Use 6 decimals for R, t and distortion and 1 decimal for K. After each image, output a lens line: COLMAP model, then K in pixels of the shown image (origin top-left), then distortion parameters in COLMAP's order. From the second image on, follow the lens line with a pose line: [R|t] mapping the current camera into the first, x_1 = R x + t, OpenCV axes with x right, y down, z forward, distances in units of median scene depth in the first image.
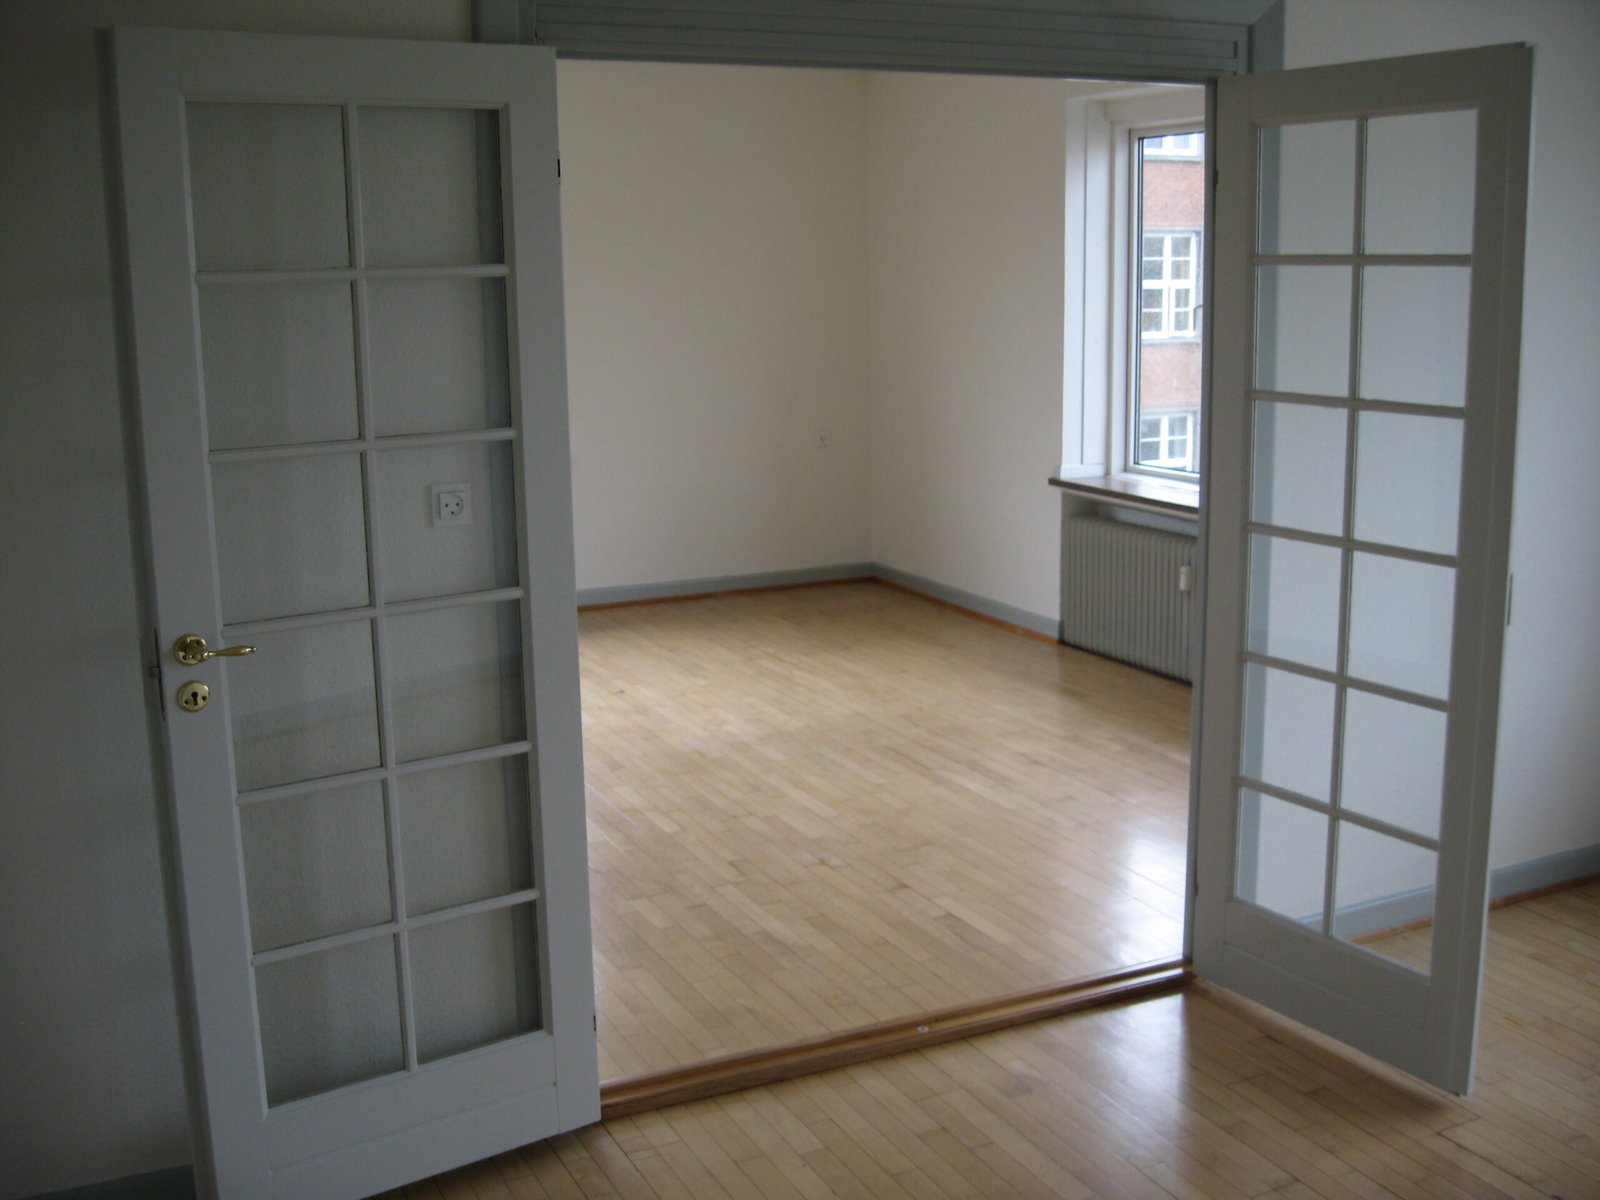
lens RADIAL K [[1702.3, 0, 800.0], [0, 1702.3, 600.0], [0, 0, 1]] dist [-0.138316, 0.106918]
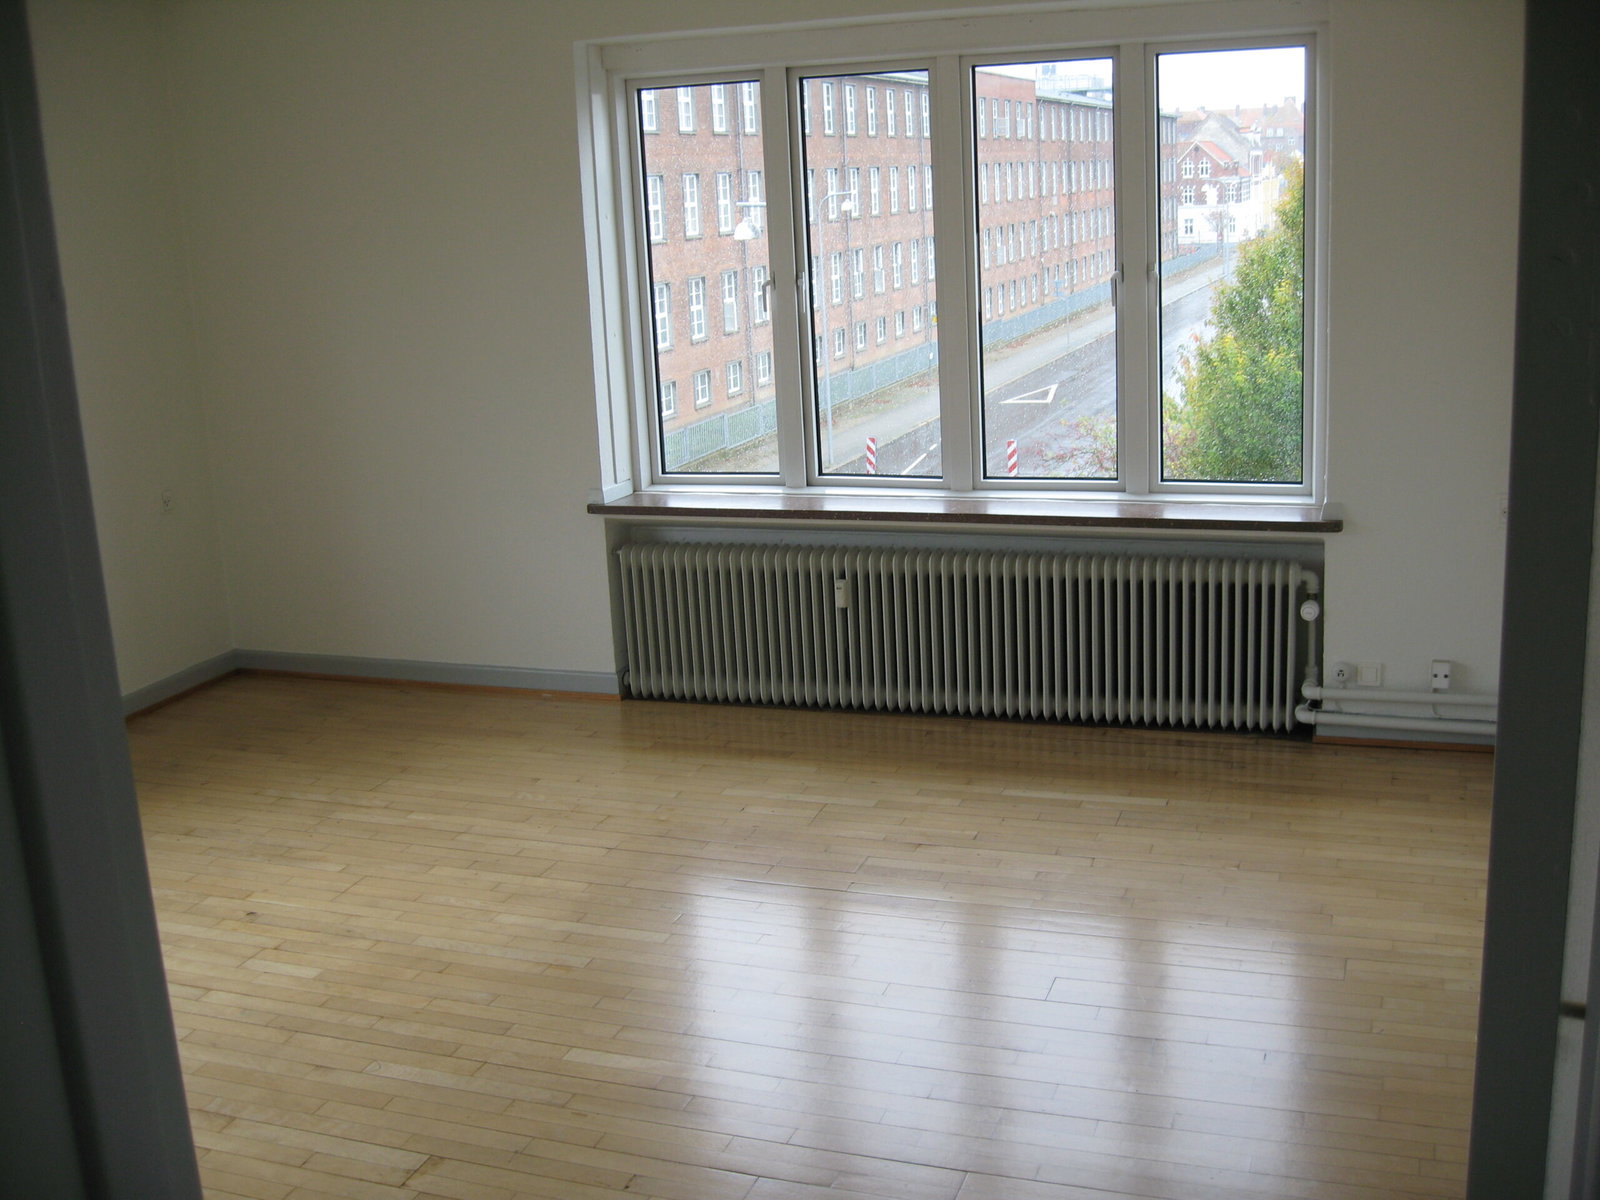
lens RADIAL K [[1702.3, 0, 800.0], [0, 1702.3, 600.0], [0, 0, 1]] dist [-0.138316, 0.106918]
pose [[0.718552, -0.188476, 0.669447, -0.341595], [0.174369, 0.980656, 0.088934, -0.082850], [-0.673260, 0.052827, 0.737517, 0.329096]]
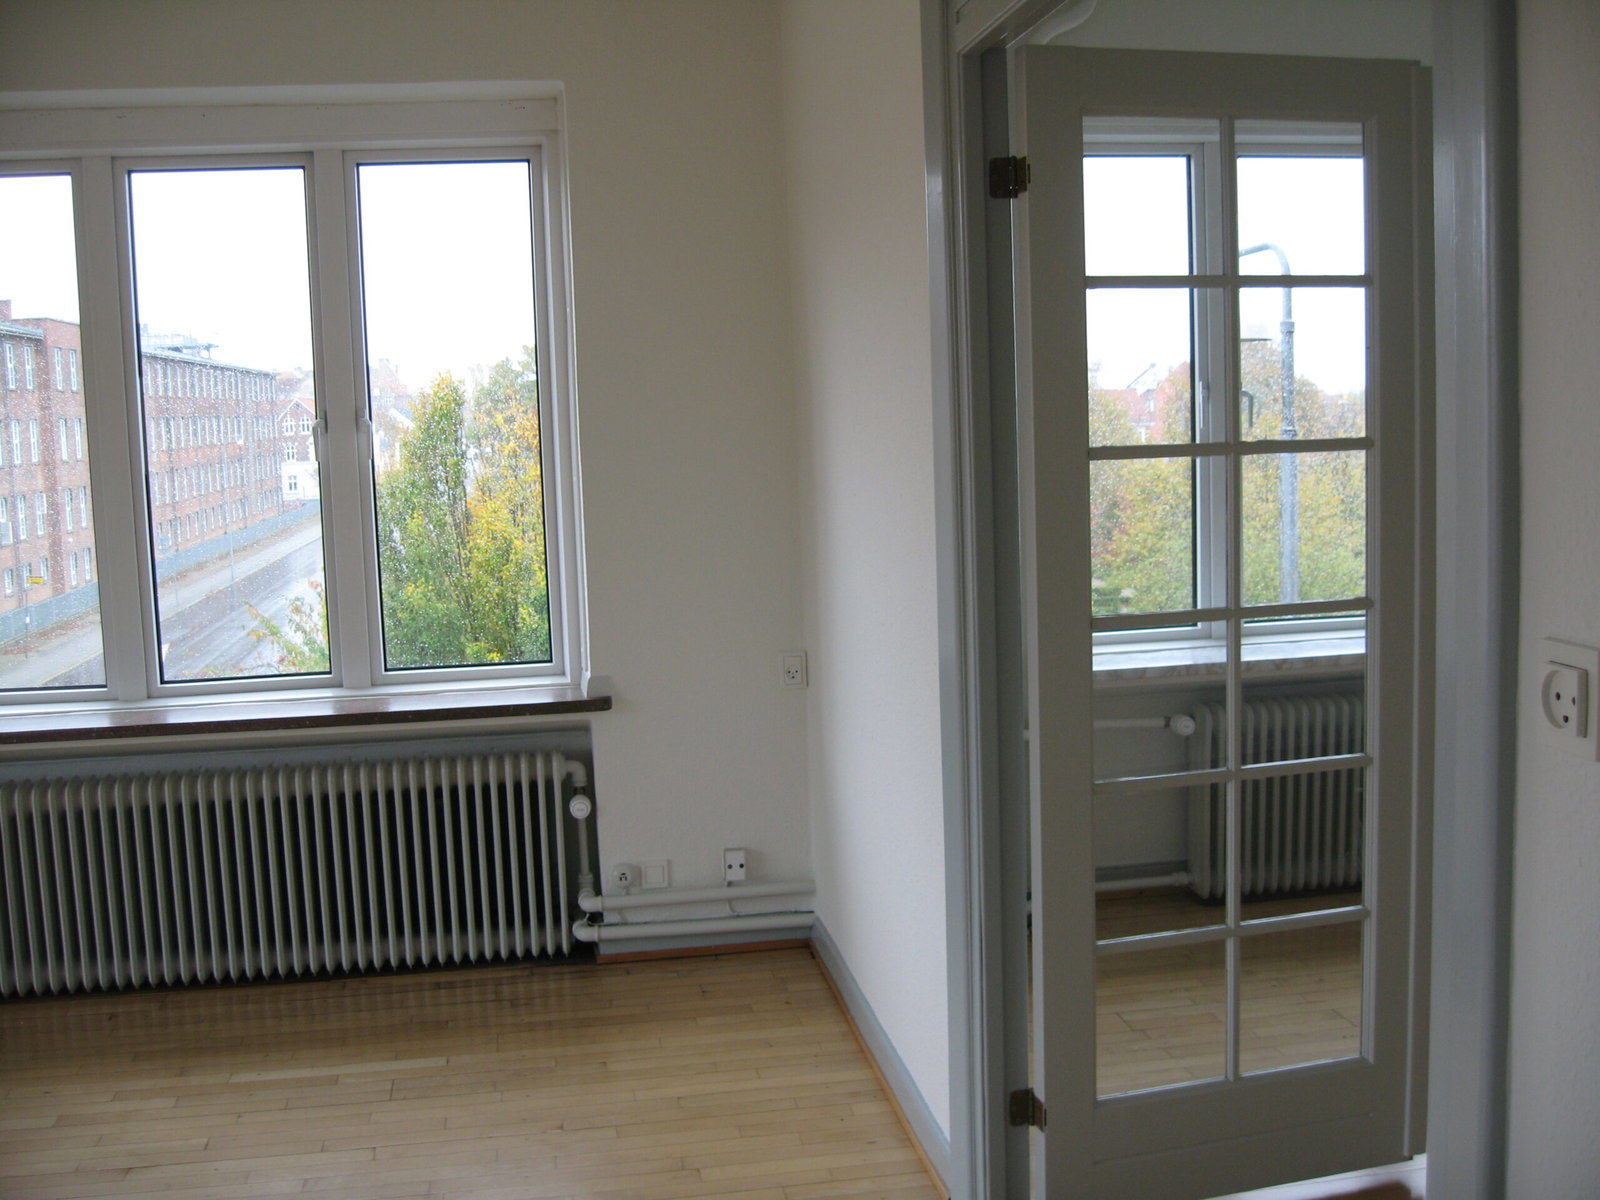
lens RADIAL K [[1702.3, 0, 800.0], [0, 1702.3, 600.0], [0, 0, 1]] dist [-0.138316, 0.106918]
pose [[0.283249, -0.105379, 0.953239, -0.256136], [0.215102, 0.975603, 0.043935, -0.058713], [-0.934613, 0.192599, 0.299006, 0.443740]]
